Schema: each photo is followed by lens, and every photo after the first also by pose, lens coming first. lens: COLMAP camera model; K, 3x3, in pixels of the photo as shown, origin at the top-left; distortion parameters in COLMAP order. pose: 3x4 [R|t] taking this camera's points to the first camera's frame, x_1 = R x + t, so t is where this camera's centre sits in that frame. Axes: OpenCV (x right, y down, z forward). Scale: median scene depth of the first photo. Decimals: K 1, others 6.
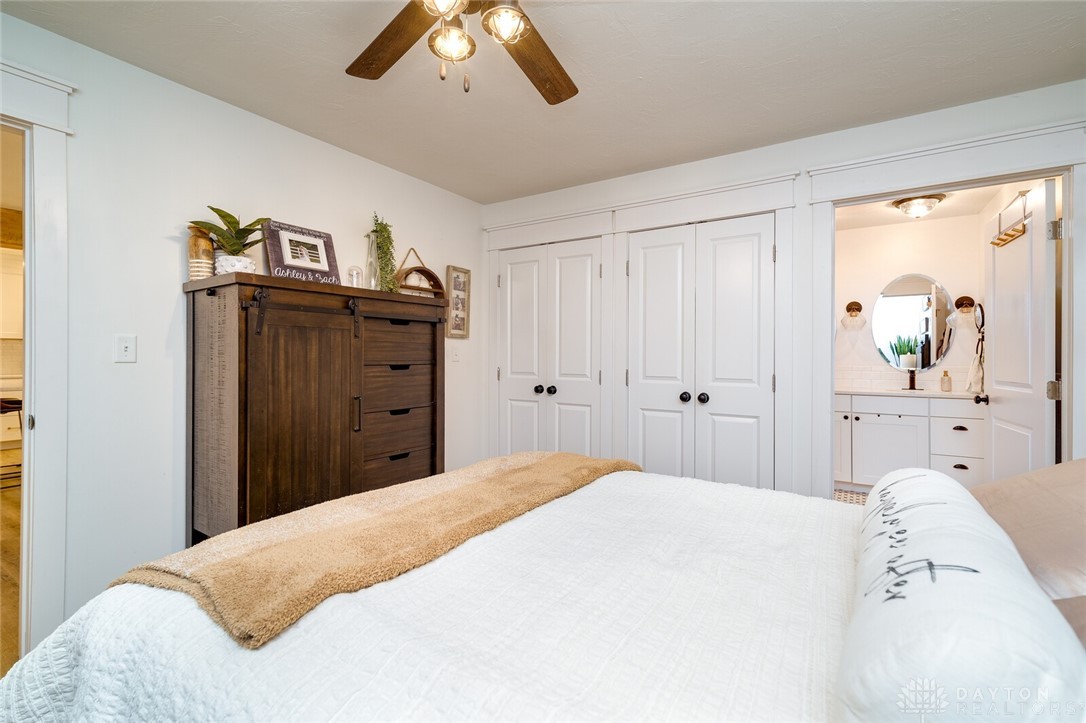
lens RADIAL K [[474.7, 0, 538.3], [0, 474.7, 361.2], [0, 0, 1]] dist [0.004969, -0.000228]
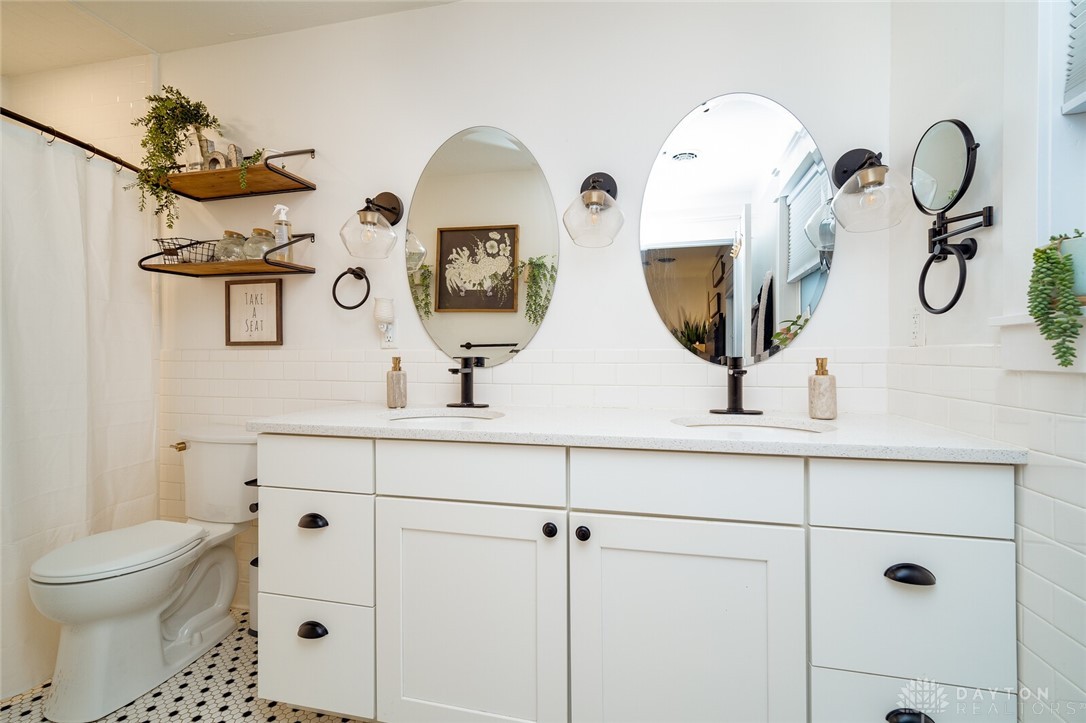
lens RADIAL K [[474.7, 0, 545.4], [0, 474.7, 361.1], [0, 0, 1]] dist [0.004969, -0.000228]
pose [[0.932472, 0.001968, 0.361236, 0.545336], [-0.004207, 0.999976, 0.005414, 0.020815], [-0.361217, -0.006568, 0.932459, 0.747937]]
